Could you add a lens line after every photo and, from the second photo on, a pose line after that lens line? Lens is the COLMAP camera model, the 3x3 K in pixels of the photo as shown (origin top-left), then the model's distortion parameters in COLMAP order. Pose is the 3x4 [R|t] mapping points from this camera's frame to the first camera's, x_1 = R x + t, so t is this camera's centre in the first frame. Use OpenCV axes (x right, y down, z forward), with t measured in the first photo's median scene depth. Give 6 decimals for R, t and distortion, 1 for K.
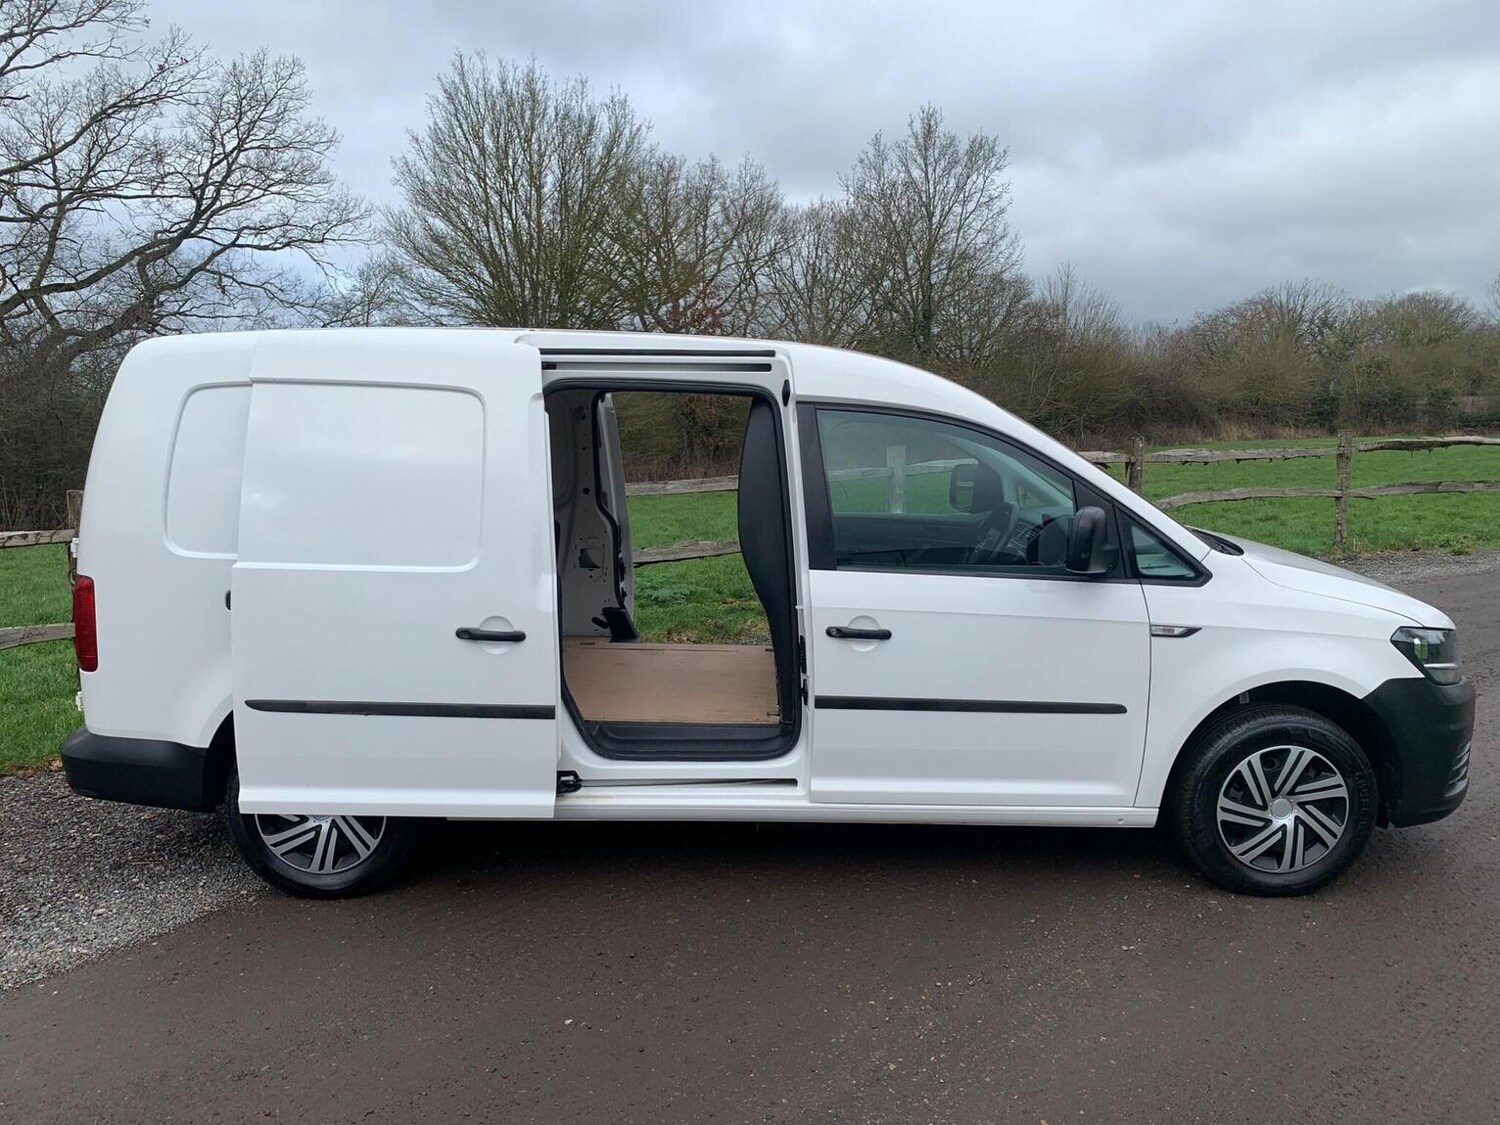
lens RADIAL K [[1156.6, 0, 761.4], [0, 1156.6, 548.7], [0, 0, 1]] dist [0.013965, -0.018759]
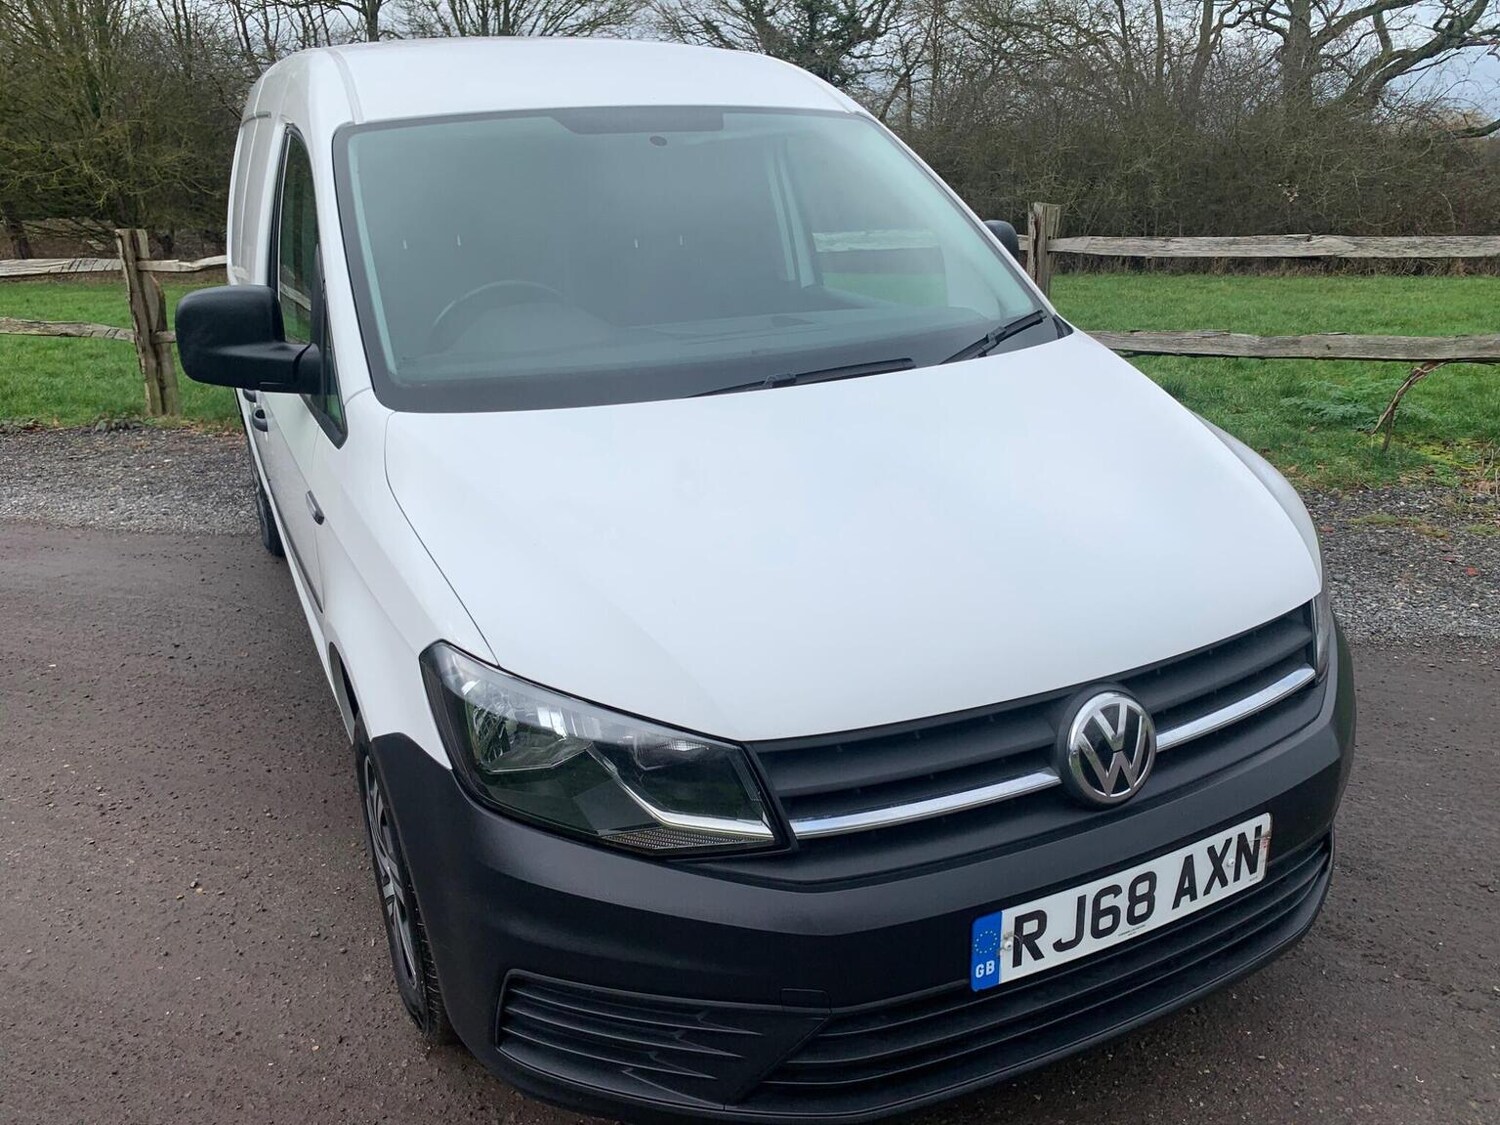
lens RADIAL K [[1156.6, 0, 741.1], [0, 1156.6, 567.0], [0, 0, 1]] dist [0.013965, -0.018759]
pose [[0.430771, 0.294422, -0.853084, 0.957815], [-0.089341, 0.954555, 0.284329, -0.091705], [0.898028, -0.046266, 0.437498, 0.908587]]
